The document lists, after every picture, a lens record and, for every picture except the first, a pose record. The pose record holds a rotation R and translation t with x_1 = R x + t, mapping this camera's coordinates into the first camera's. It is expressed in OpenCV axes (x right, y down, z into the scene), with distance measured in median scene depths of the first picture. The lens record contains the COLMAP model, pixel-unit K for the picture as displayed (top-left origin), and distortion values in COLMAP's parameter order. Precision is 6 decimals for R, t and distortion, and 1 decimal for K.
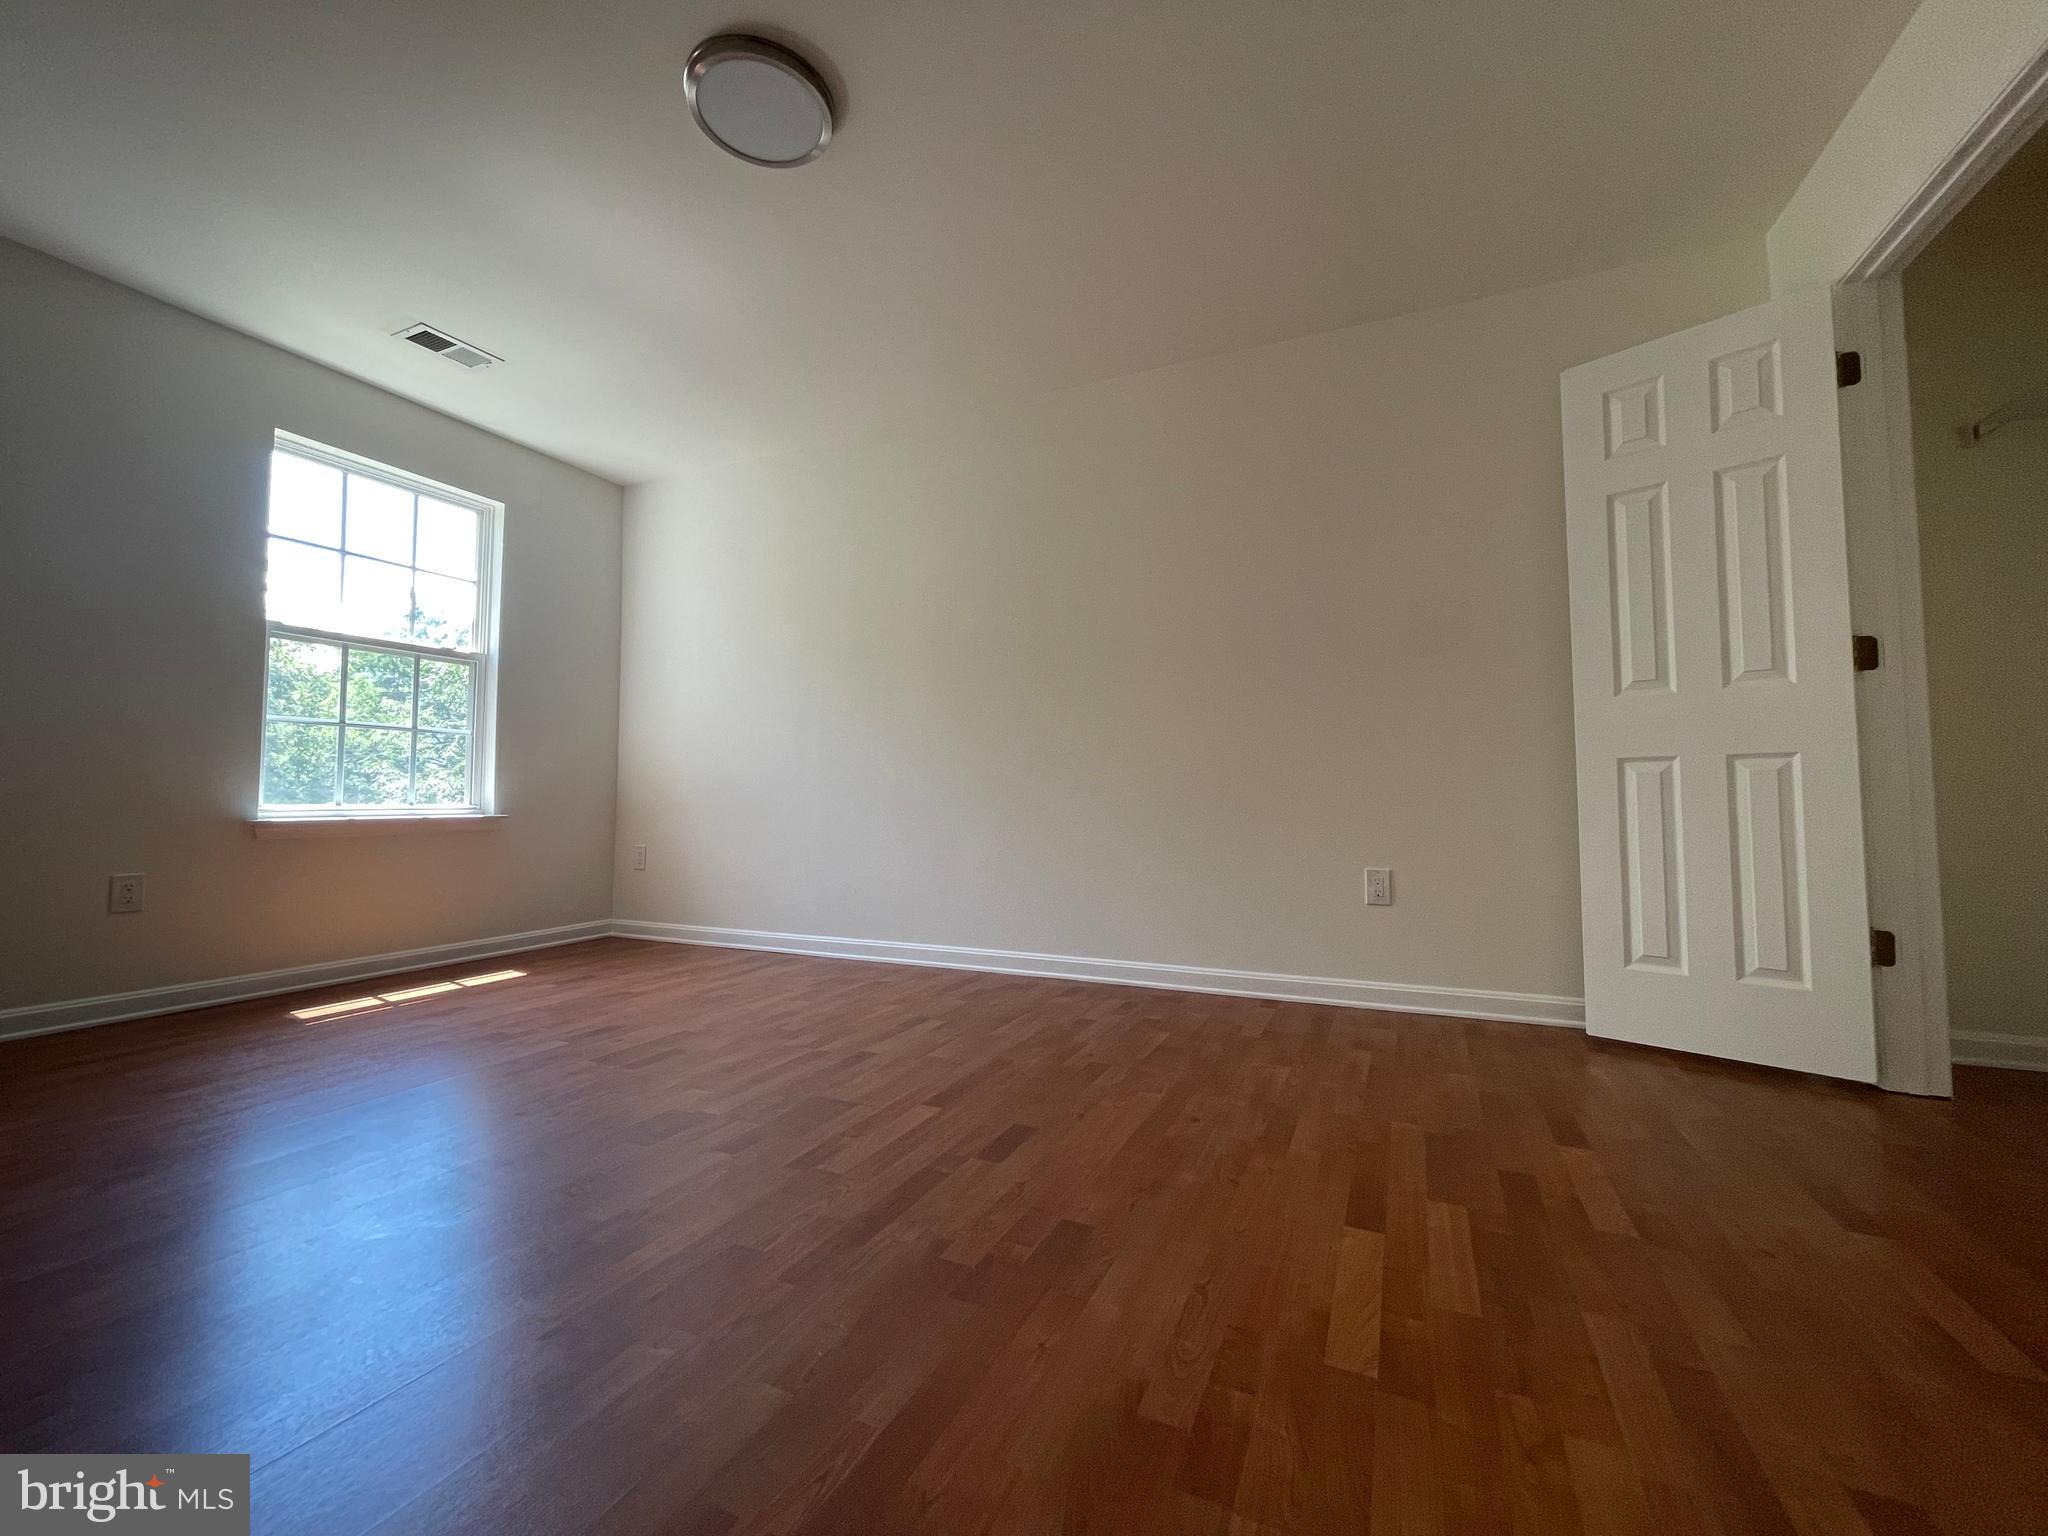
lens RADIAL K [[829.5, 0, 1018.7], [0, 829.5, 767.8], [0, 0, 1]] dist [-0.000516, 0.000334]
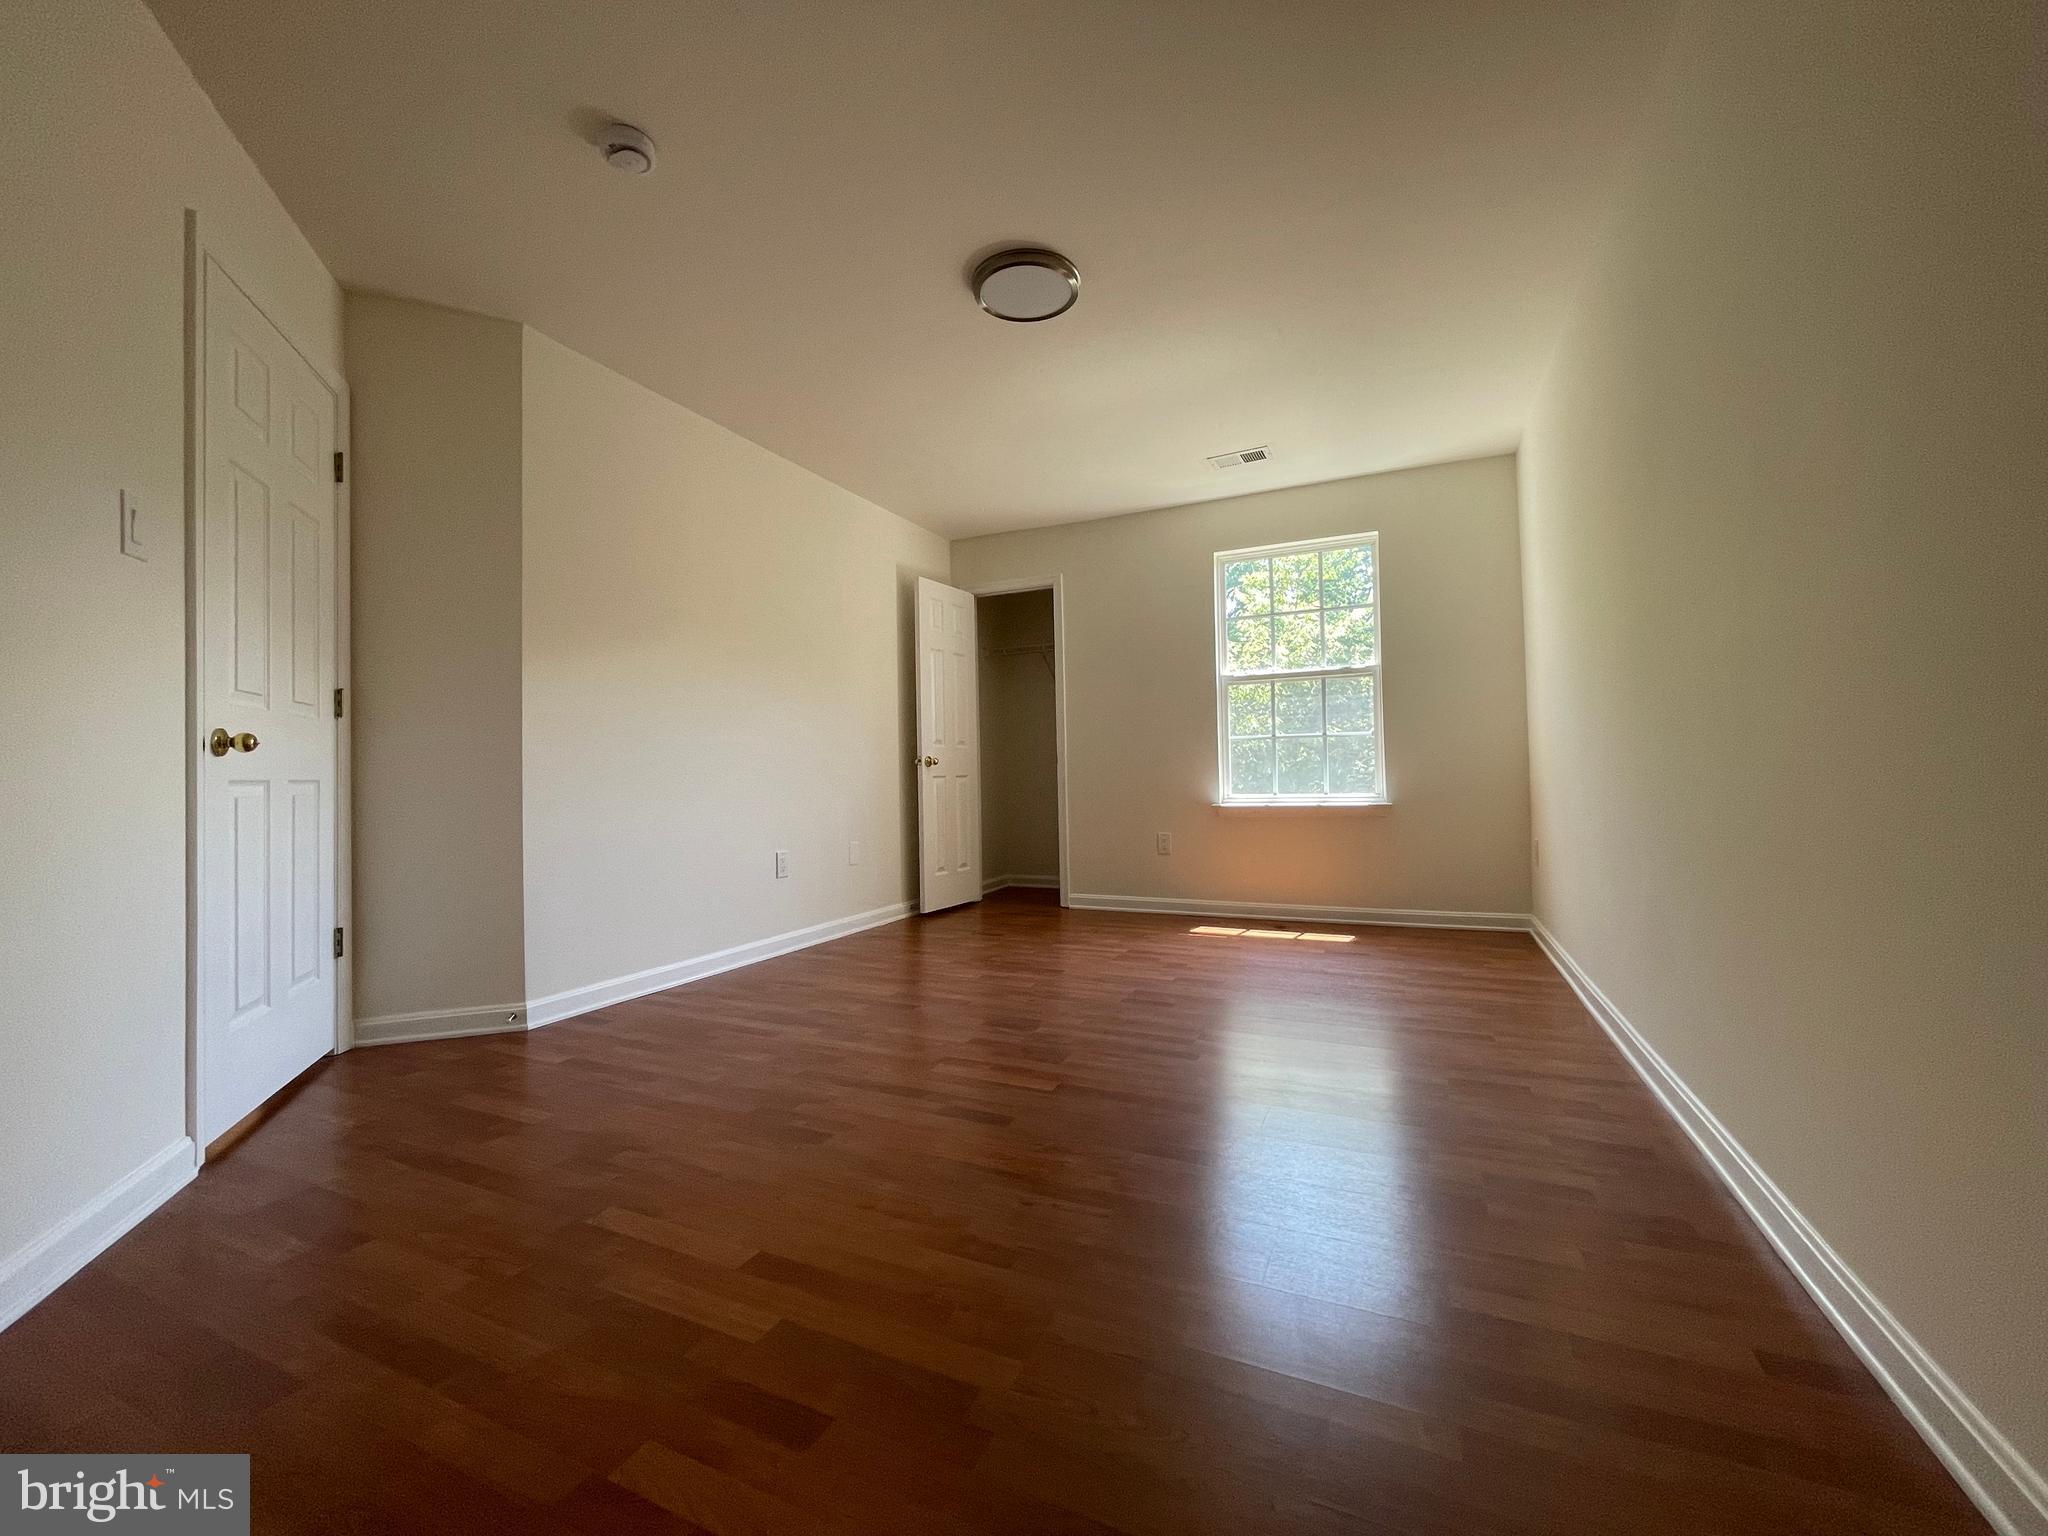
lens RADIAL K [[821.8, 0, 1018.9], [0, 821.8, 759.0], [0, 0, 1]] dist [-0.001471, 0.000544]
pose [[-0.006893, -0.021097, -0.999754, 0.900483], [0.057091, 0.998138, -0.021457, -0.018584], [0.998345, -0.057225, -0.005676, 0.852376]]
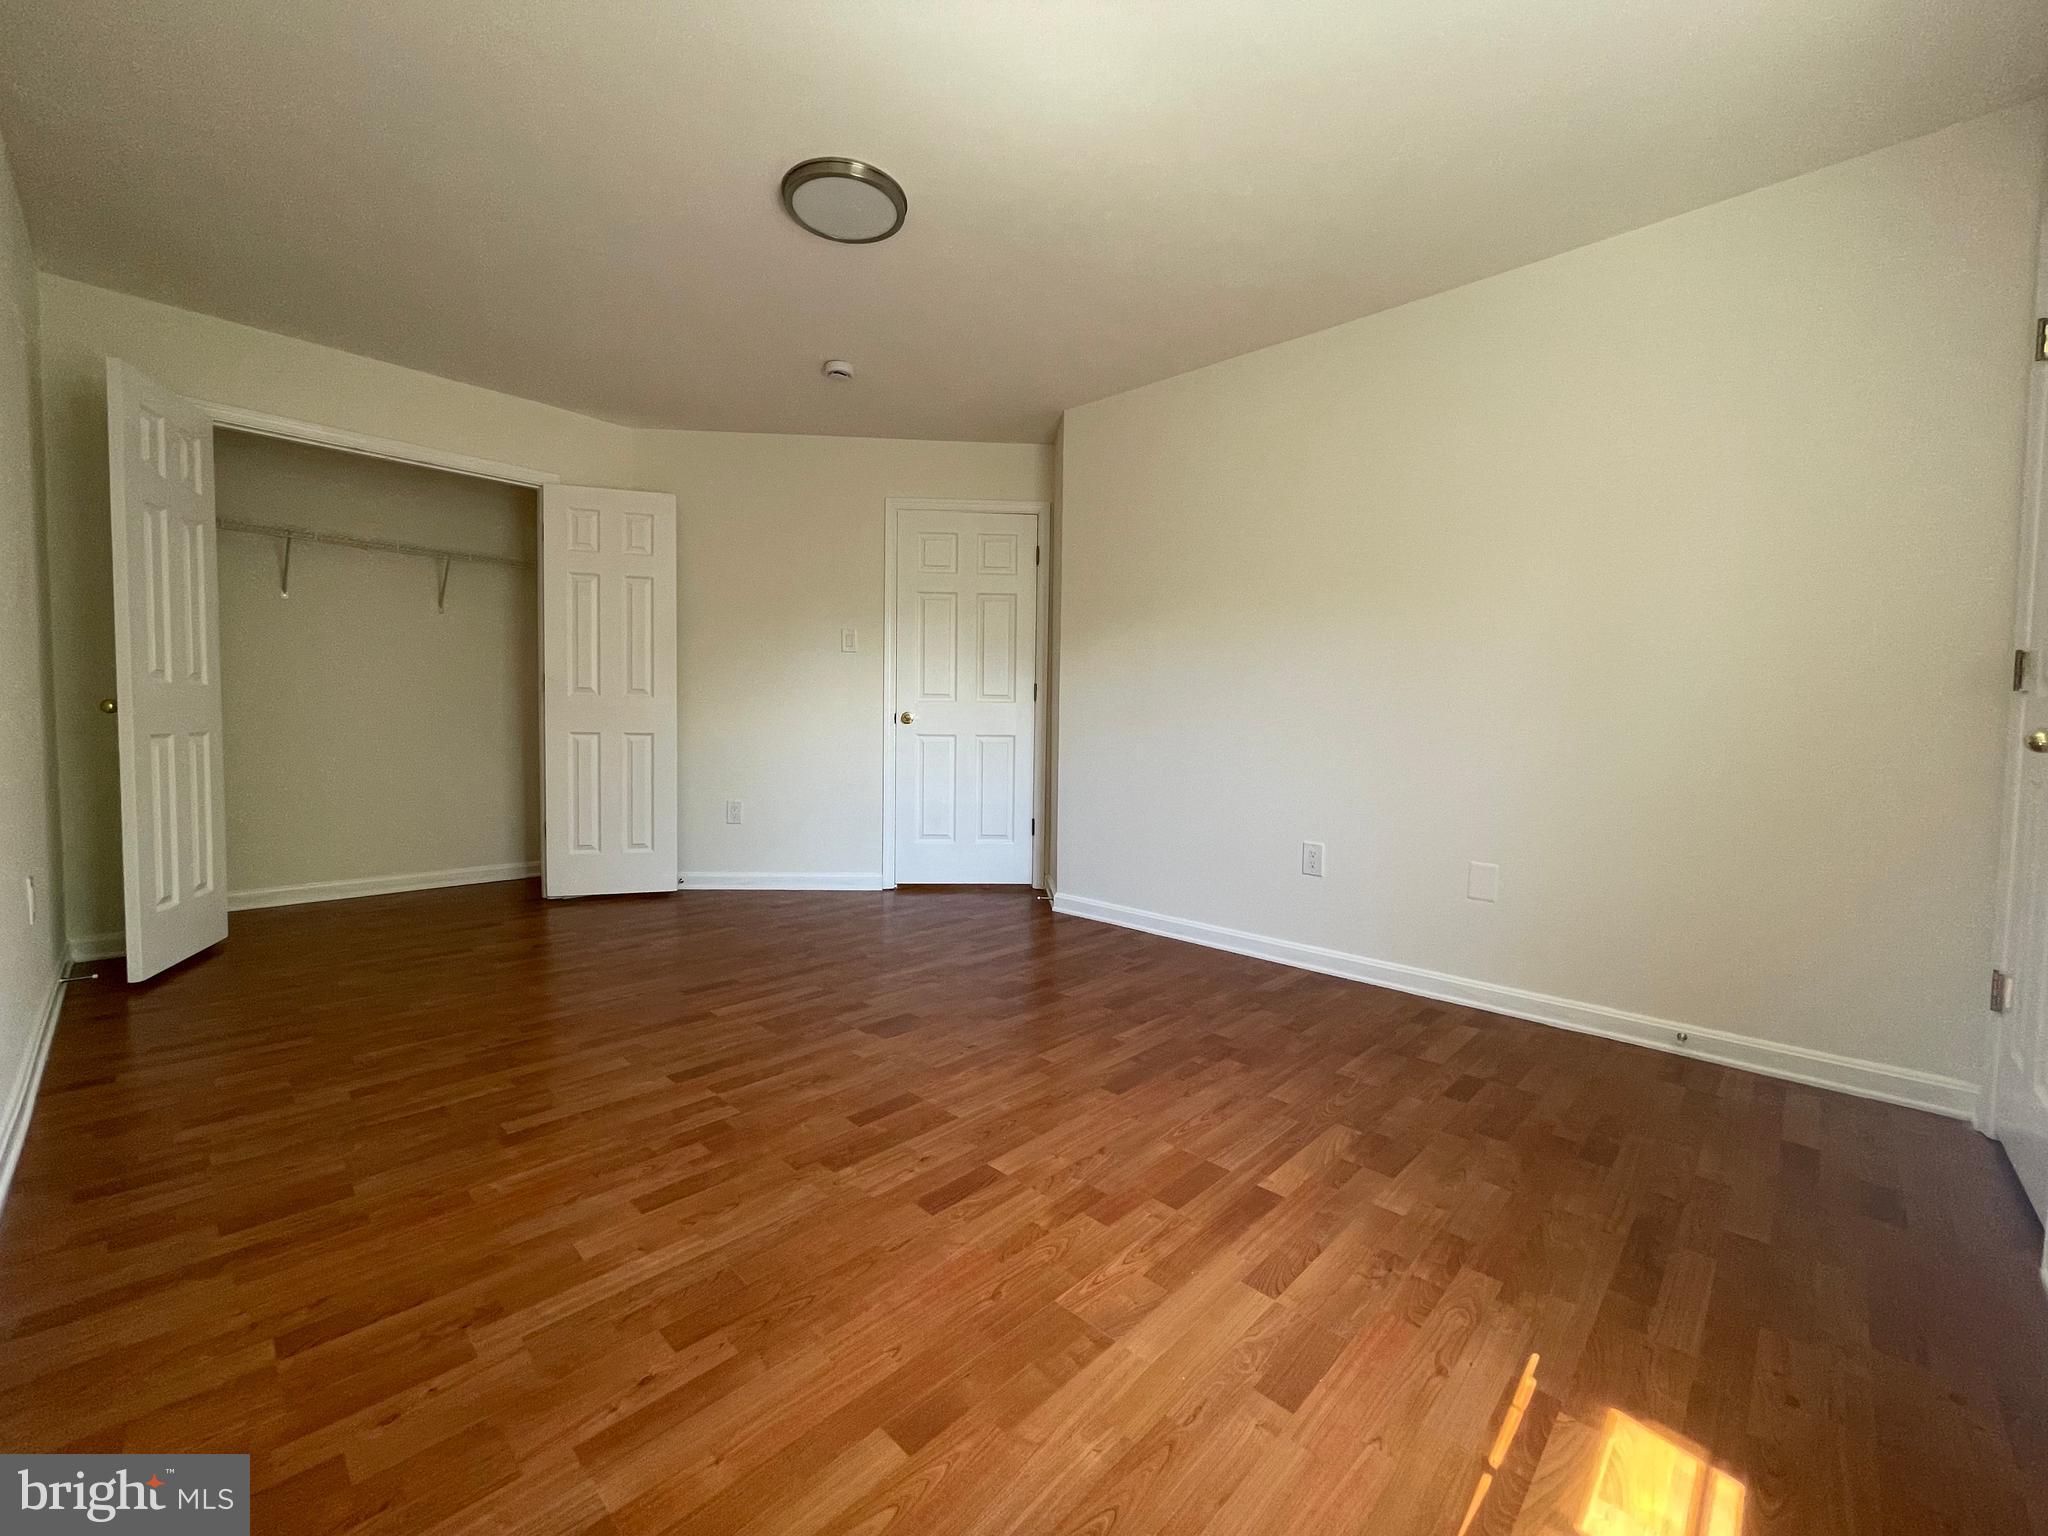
lens RADIAL K [[829.5, 0, 1018.7], [0, 829.5, 767.8], [0, 0, 1]] dist [-0.000516, 0.000334]
pose [[-0.944063, -0.035371, 0.327863, -0.866963], [-0.031442, 0.999356, 0.017281, -0.023238], [-0.328263, 0.006005, -0.944567, 1.830128]]
